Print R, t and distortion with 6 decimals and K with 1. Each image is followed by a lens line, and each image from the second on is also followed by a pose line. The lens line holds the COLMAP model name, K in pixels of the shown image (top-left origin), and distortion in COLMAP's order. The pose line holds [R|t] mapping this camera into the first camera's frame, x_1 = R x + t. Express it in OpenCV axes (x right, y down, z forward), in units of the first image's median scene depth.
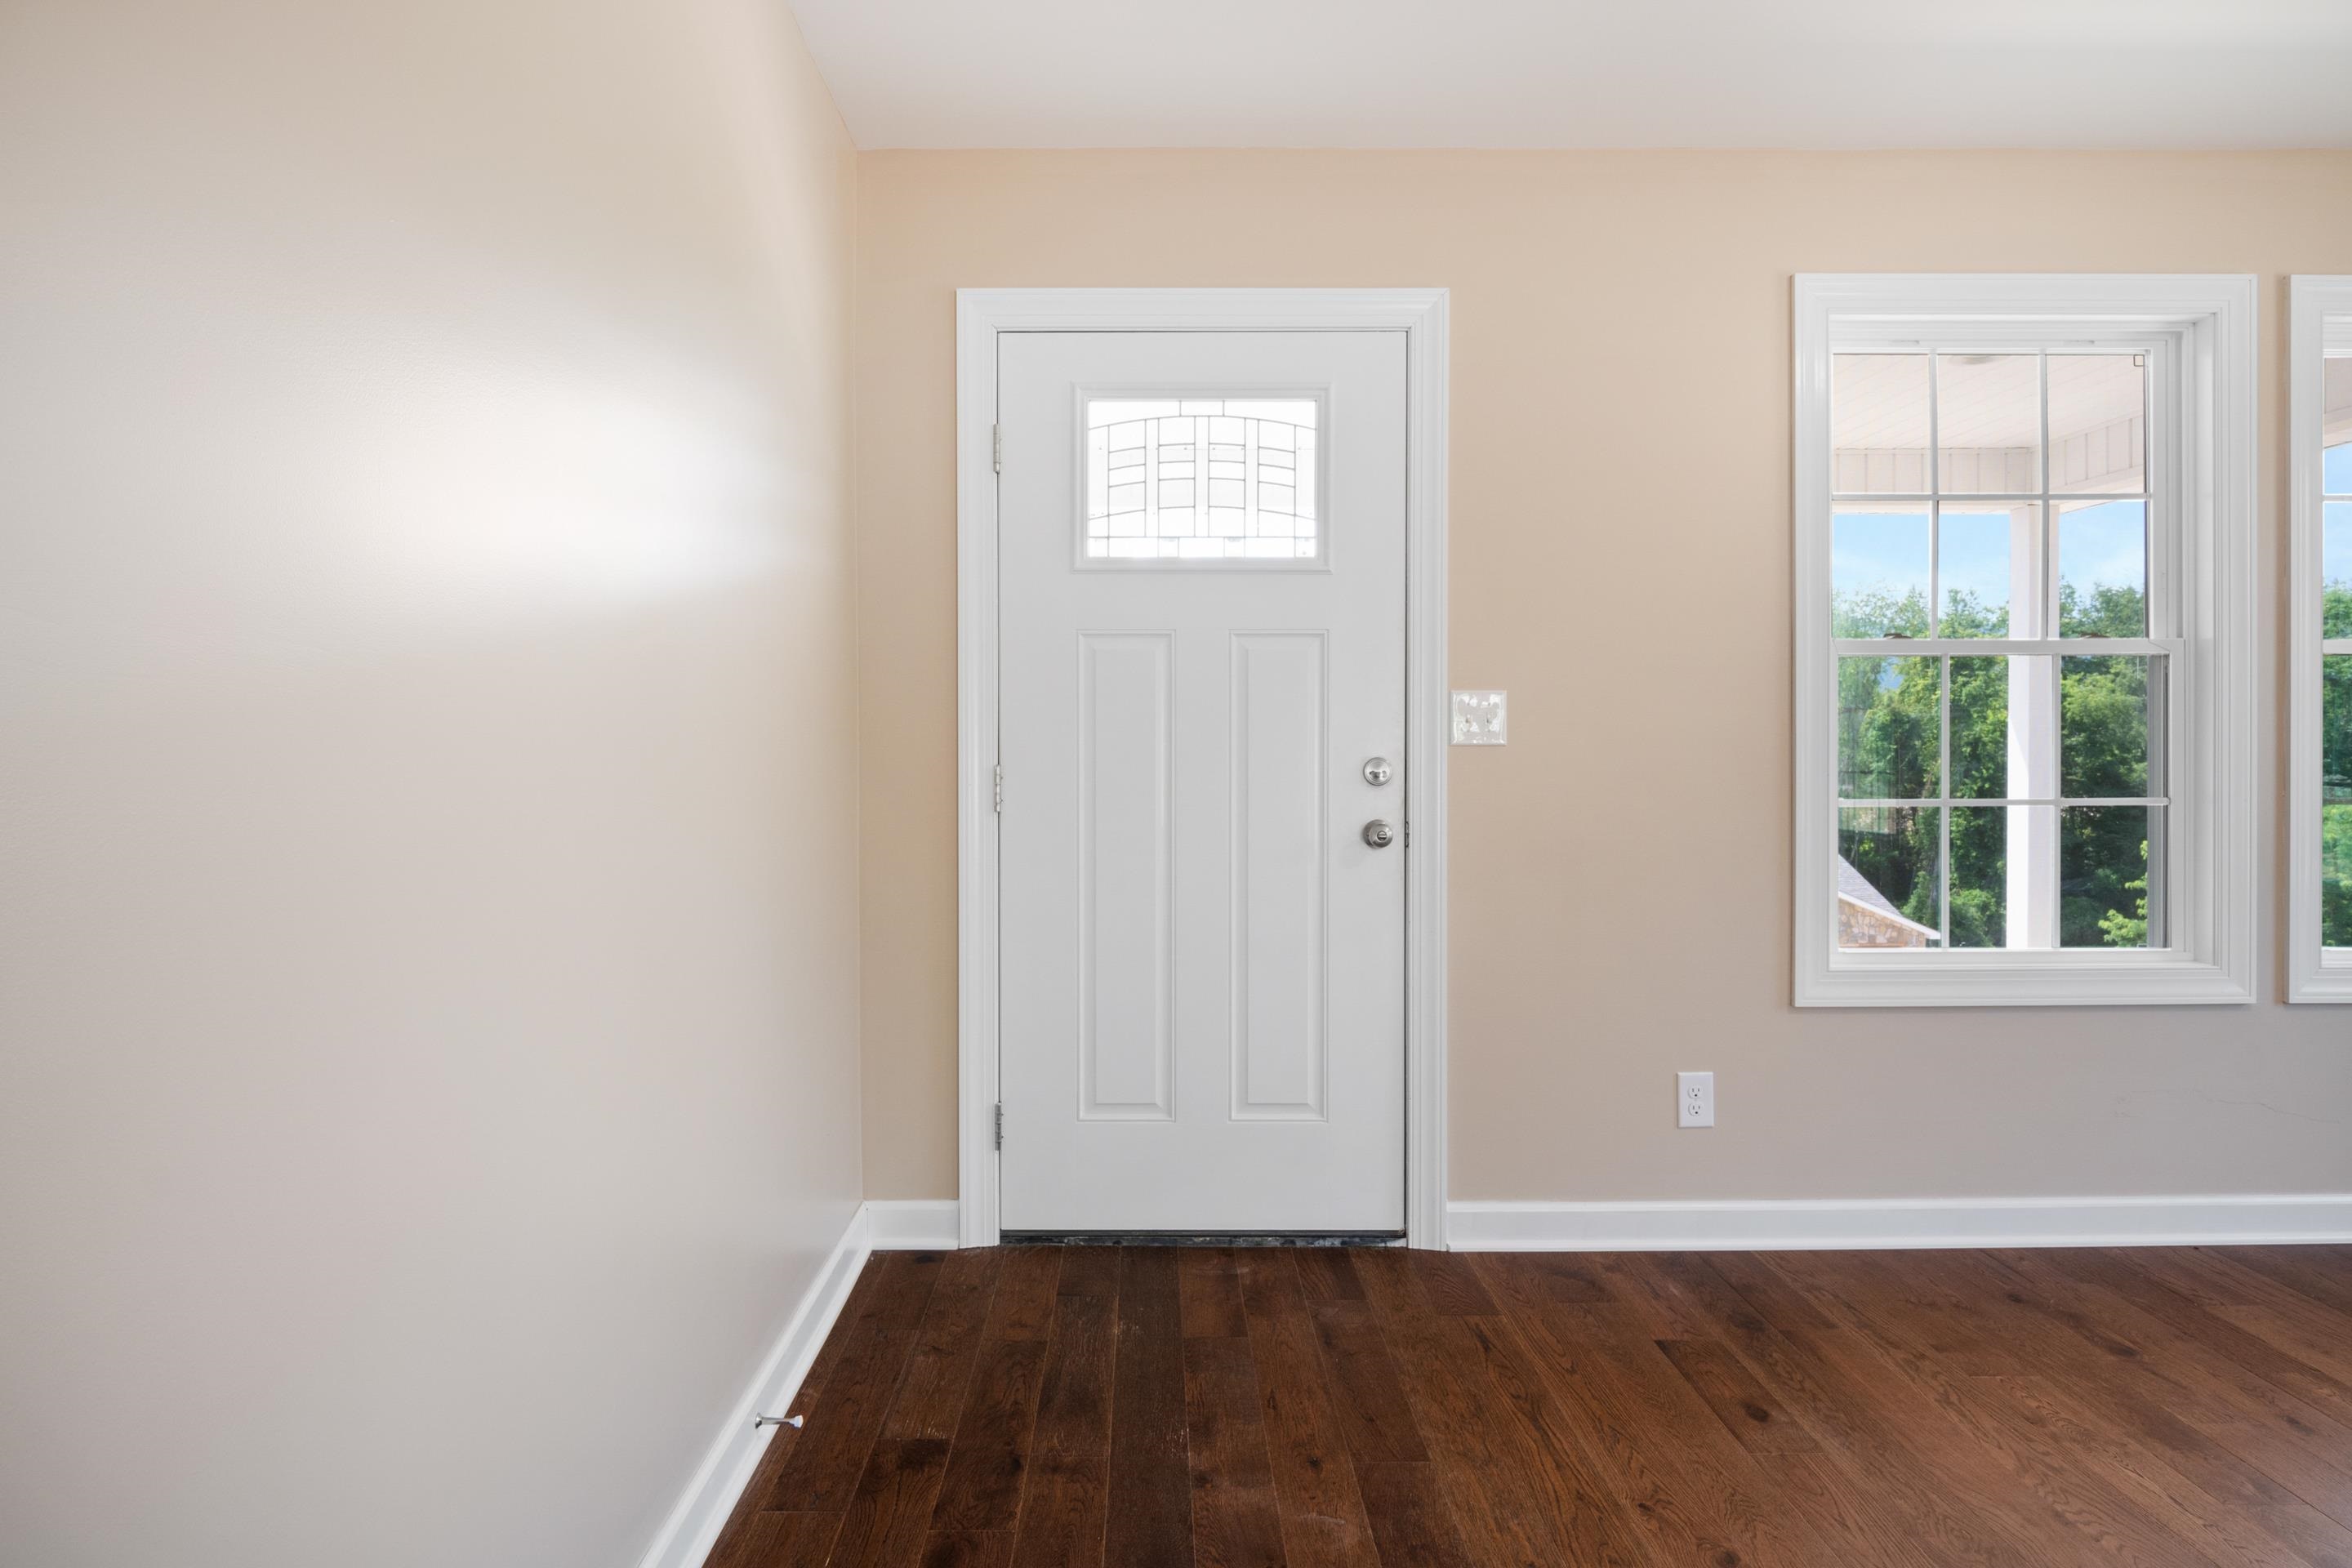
lens RADIAL K [[1359.4, 0, 1132.4], [0, 1359.4, 760.1], [0, 0, 1]] dist [-0.005253, -0.006080]
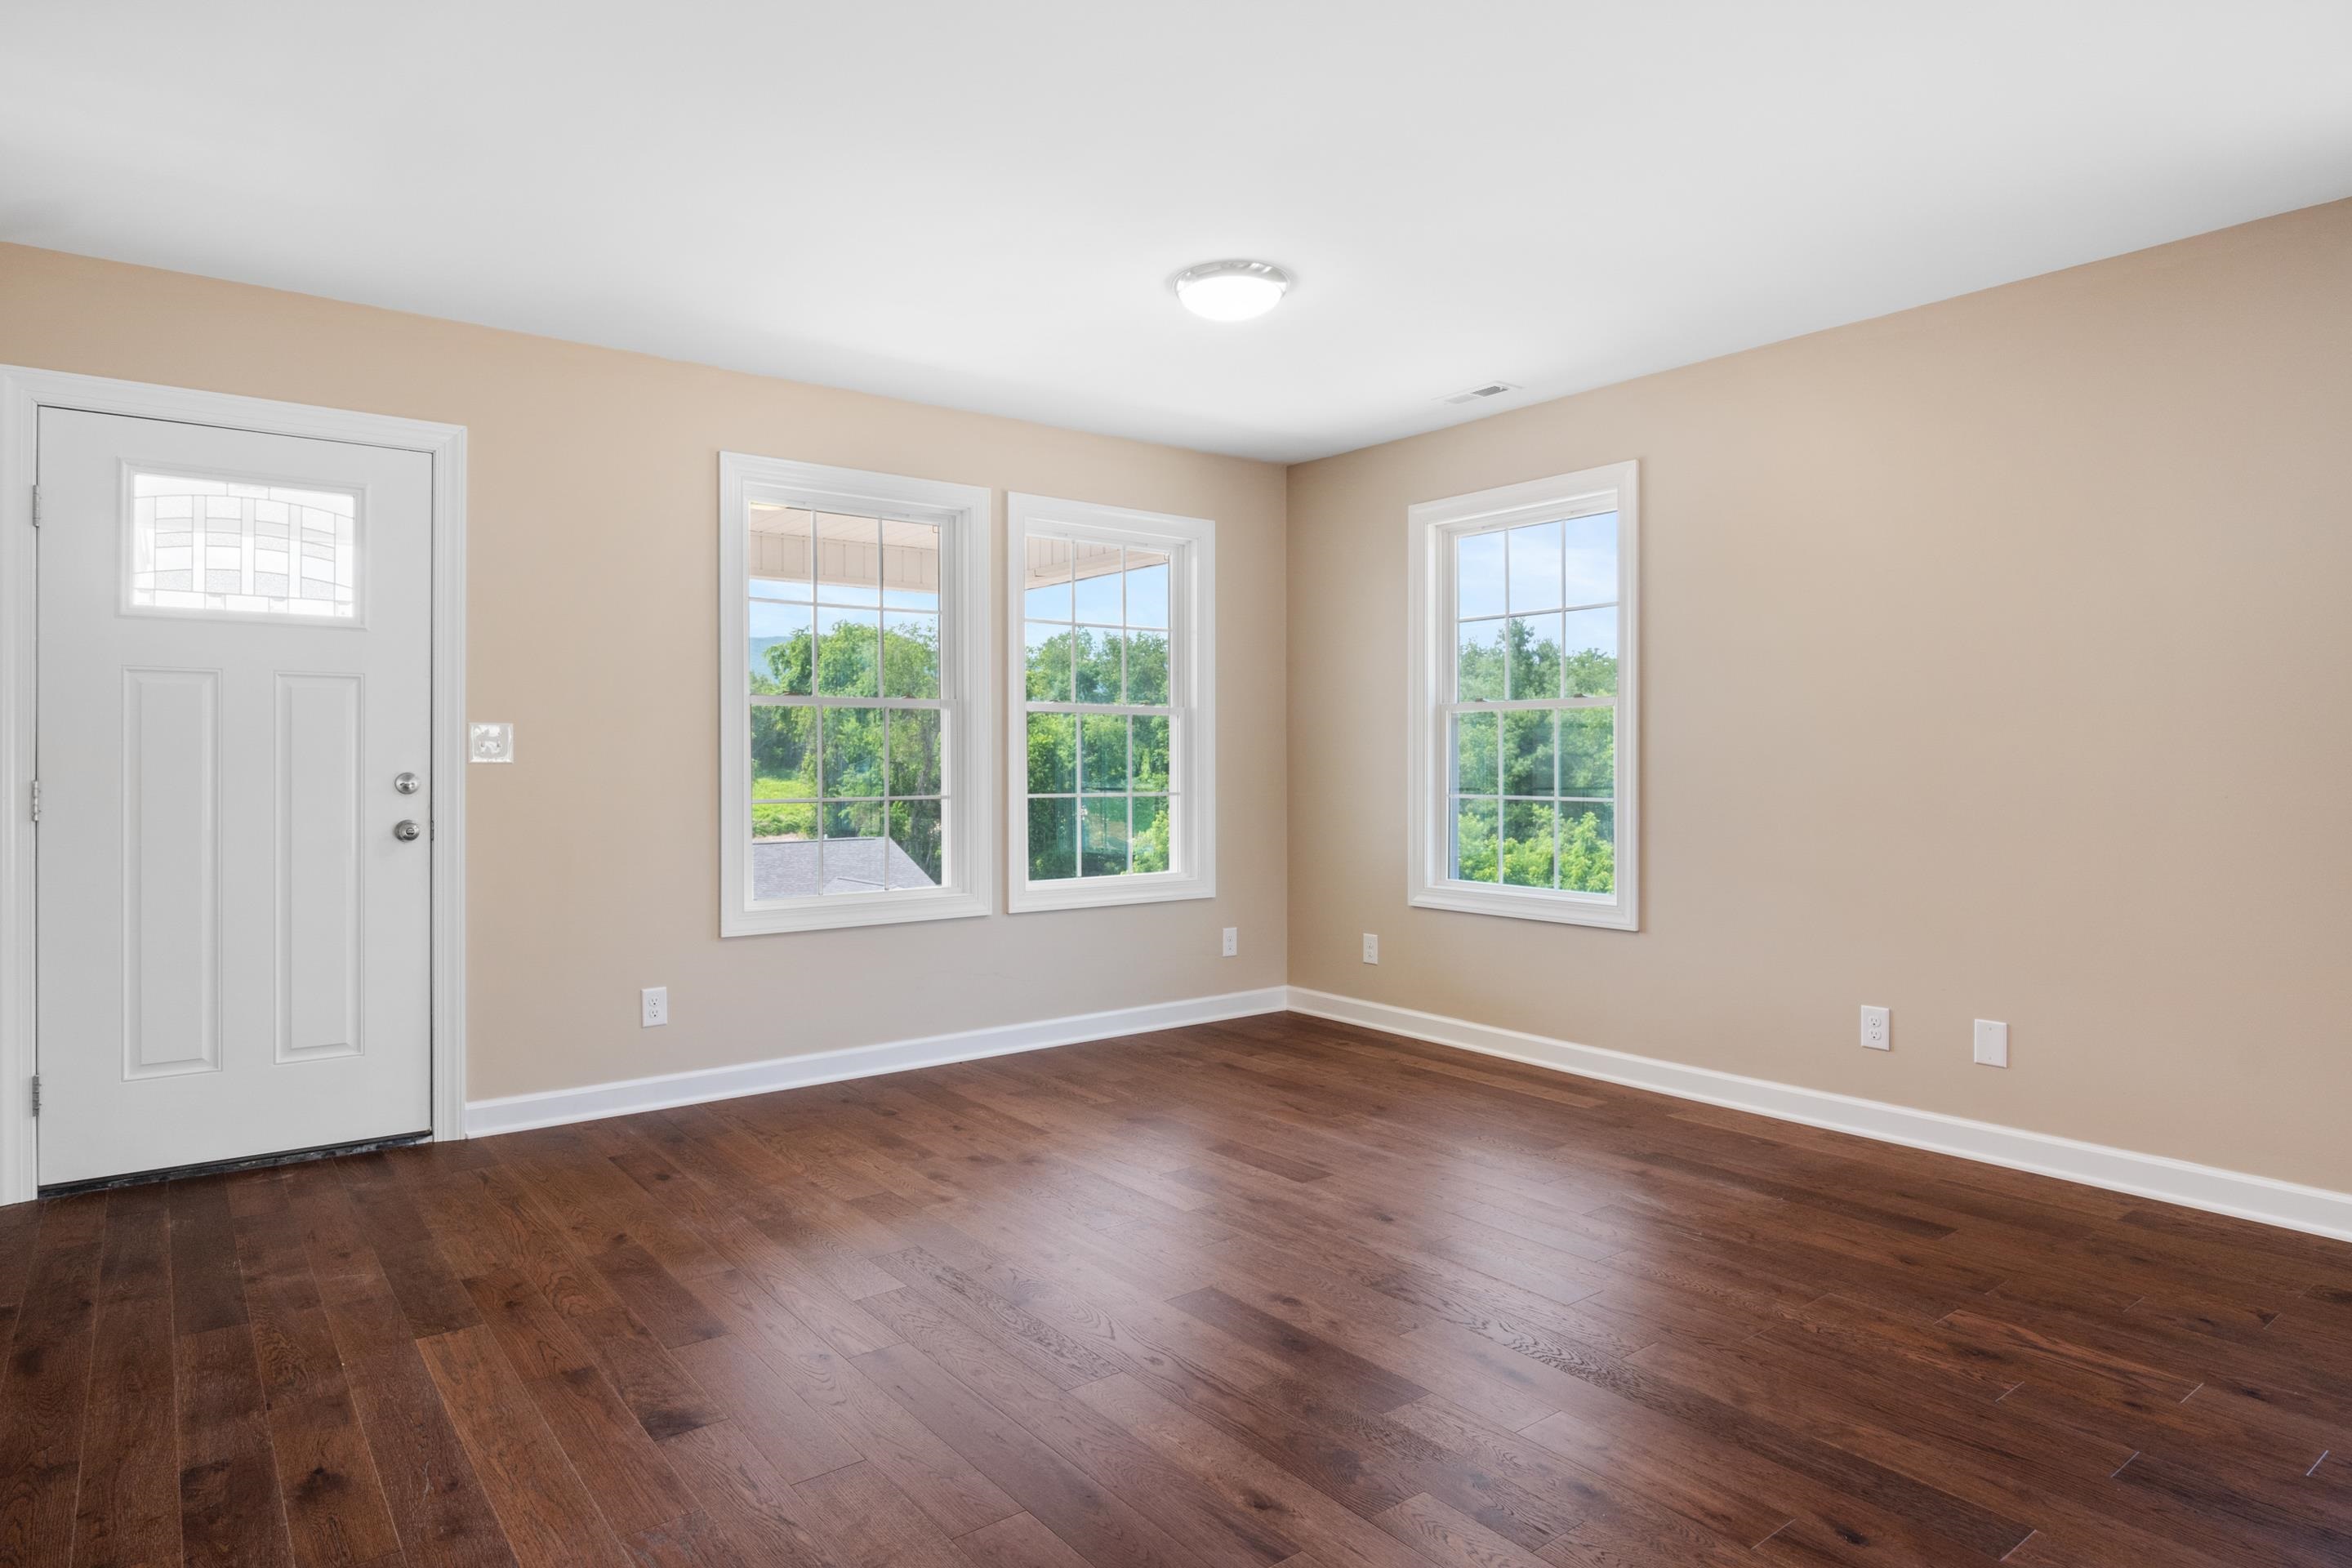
lens RADIAL K [[1359.4, 0, 1173.2], [0, 1359.4, 759.1], [0, 0, 1]] dist [-0.005253, -0.006080]
pose [[0.791040, 0.002232, 0.611760, -0.036837], [0.006281, 0.999911, -0.011770, 0.005079], [-0.611732, 0.013153, 0.790956, -0.497660]]
